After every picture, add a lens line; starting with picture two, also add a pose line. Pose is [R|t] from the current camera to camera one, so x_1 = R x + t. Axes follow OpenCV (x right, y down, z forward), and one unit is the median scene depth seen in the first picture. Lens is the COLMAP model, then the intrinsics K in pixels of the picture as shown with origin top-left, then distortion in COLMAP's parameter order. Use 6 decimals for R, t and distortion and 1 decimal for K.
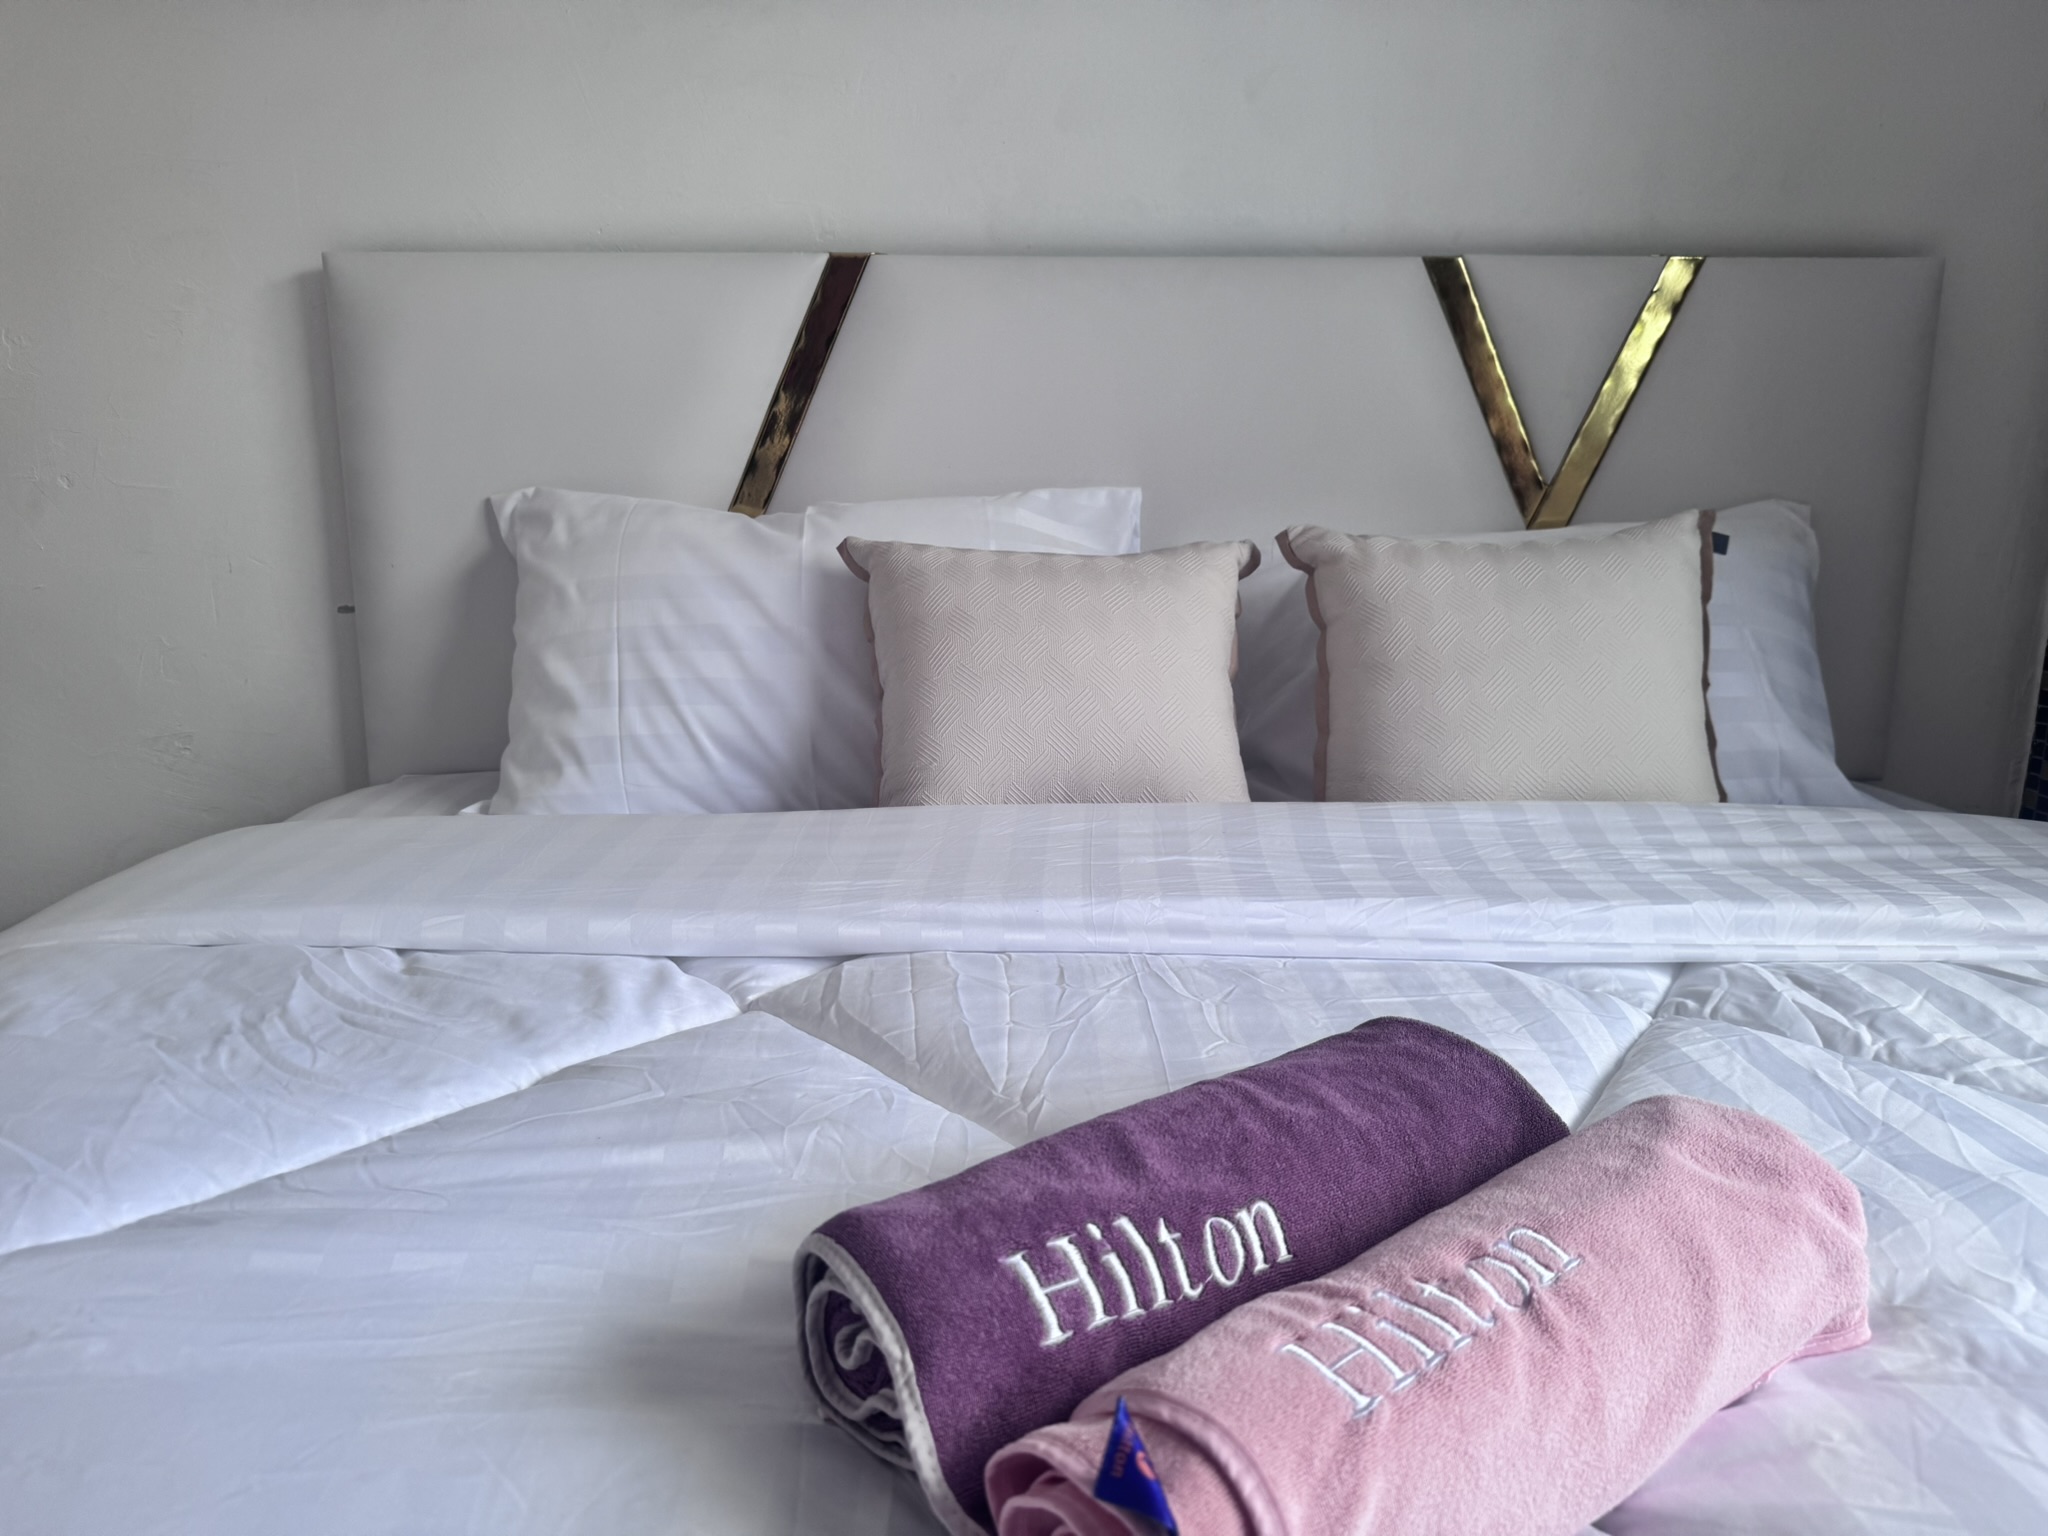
lens RADIAL K [[1442.5, 0, 1029.1], [0, 1442.5, 774.6], [0, 0, 1]] dist [0.042404, -0.054634]
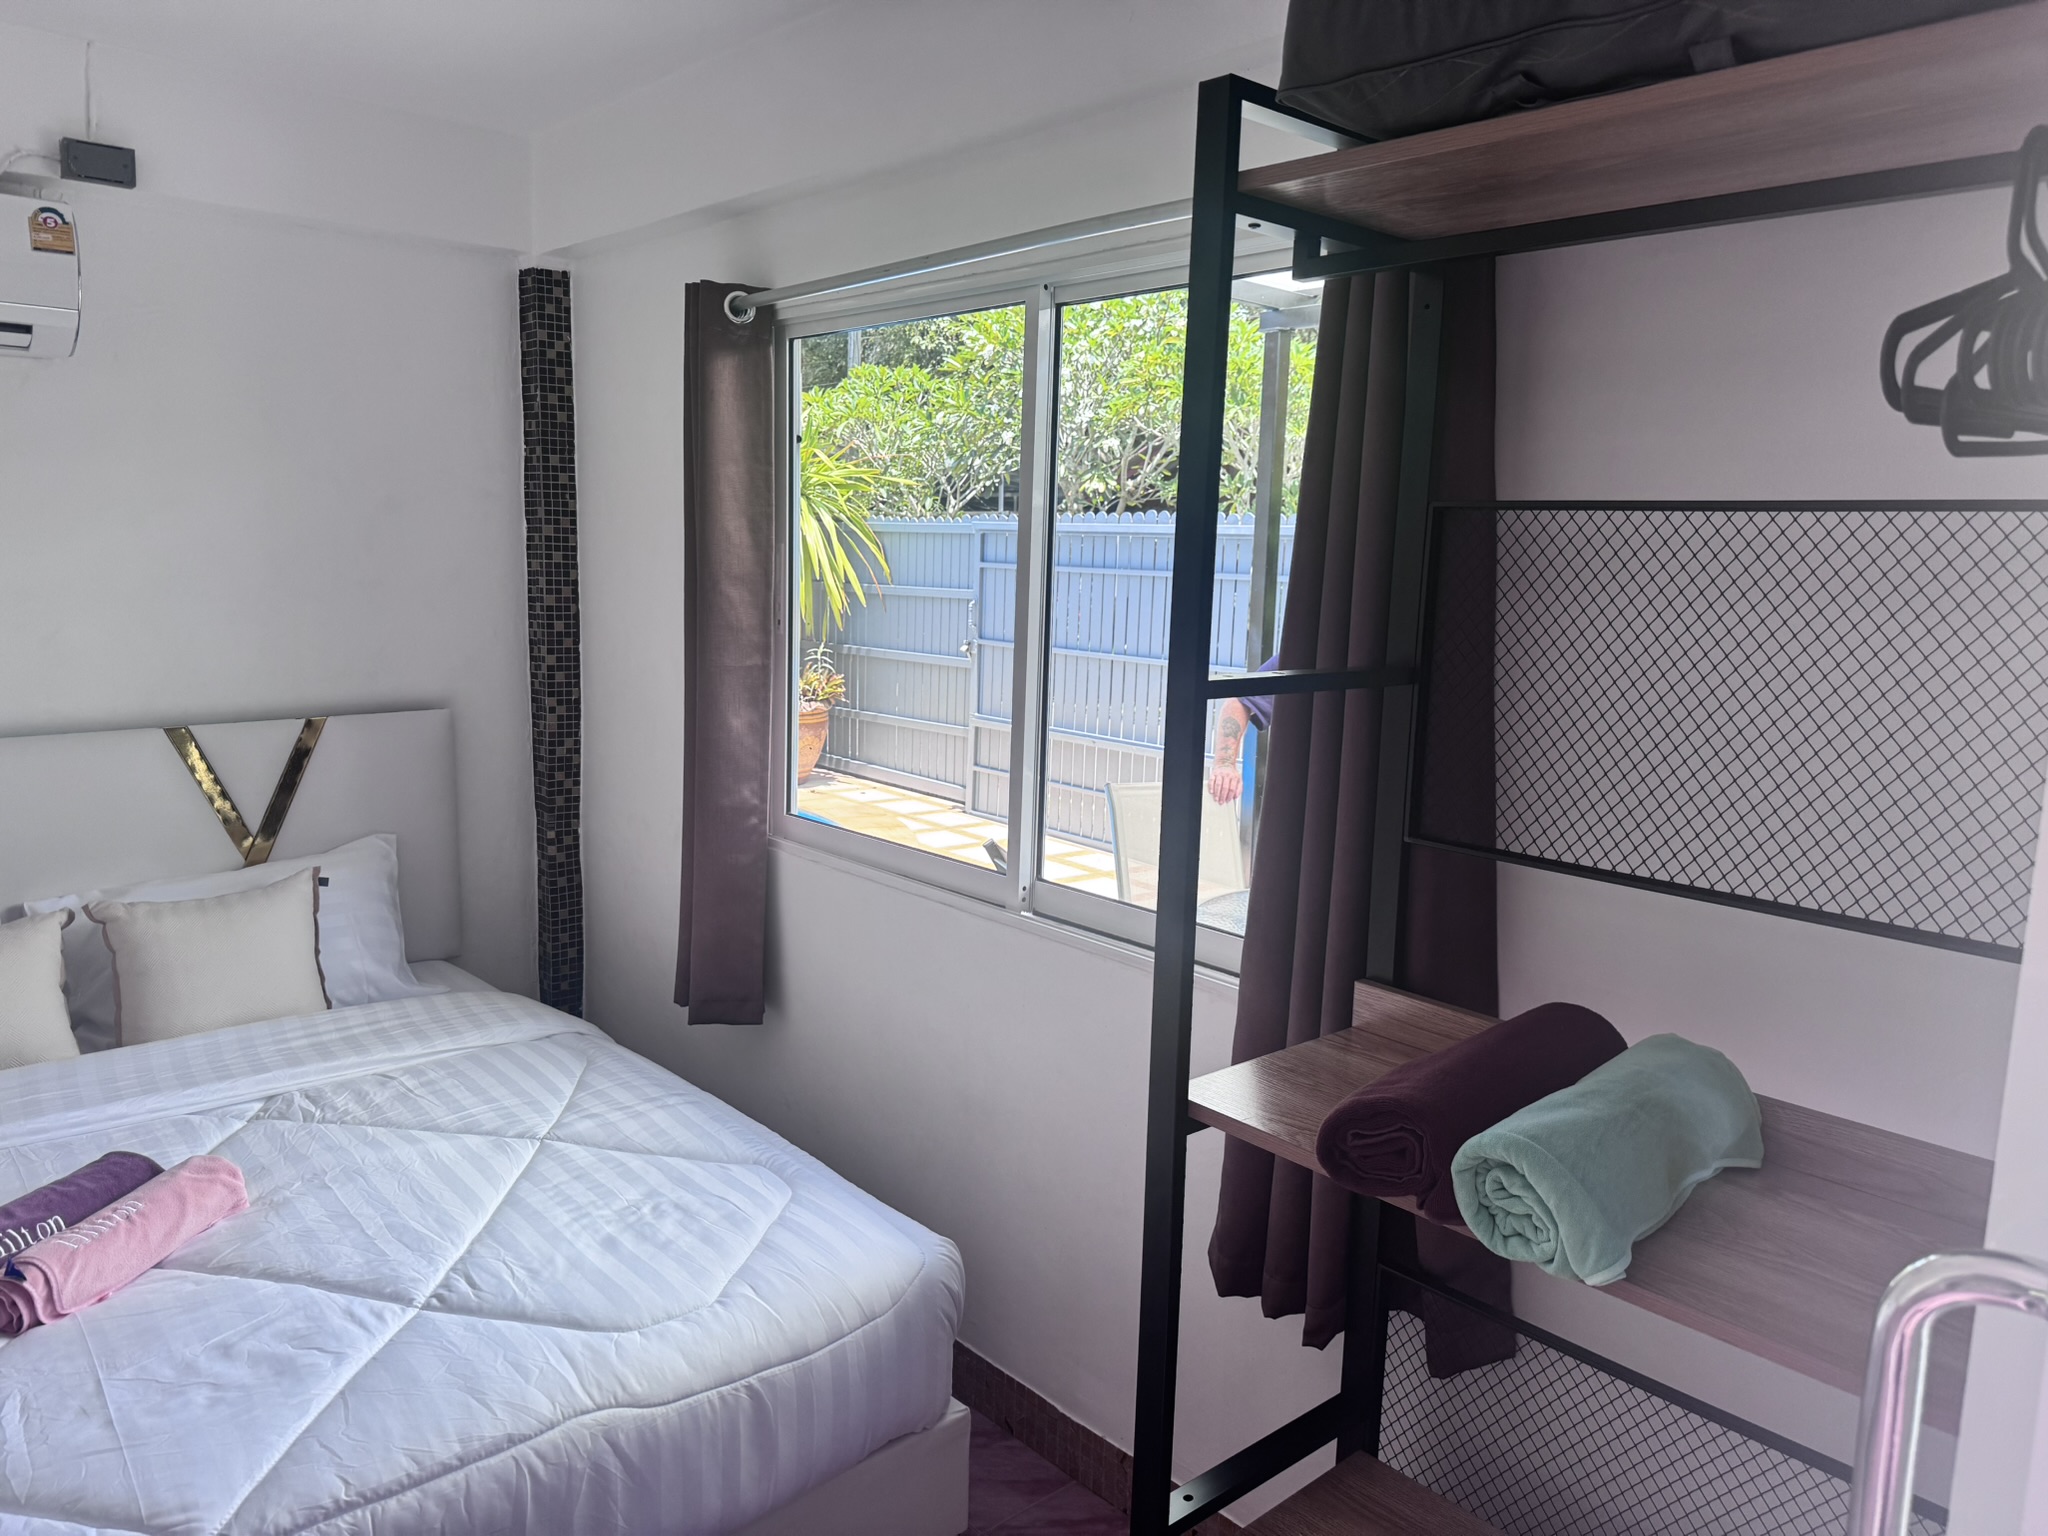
lens RADIAL K [[1442.5, 0, 1018.0], [0, 1442.5, 752.5], [0, 0, 1]] dist [0.042404, -0.054634]
pose [[0.776196, -0.082892, 0.625019, -0.076263], [0.112550, 0.993614, -0.007997, -0.292124], [-0.620365, 0.076553, 0.780569, -1.796619]]
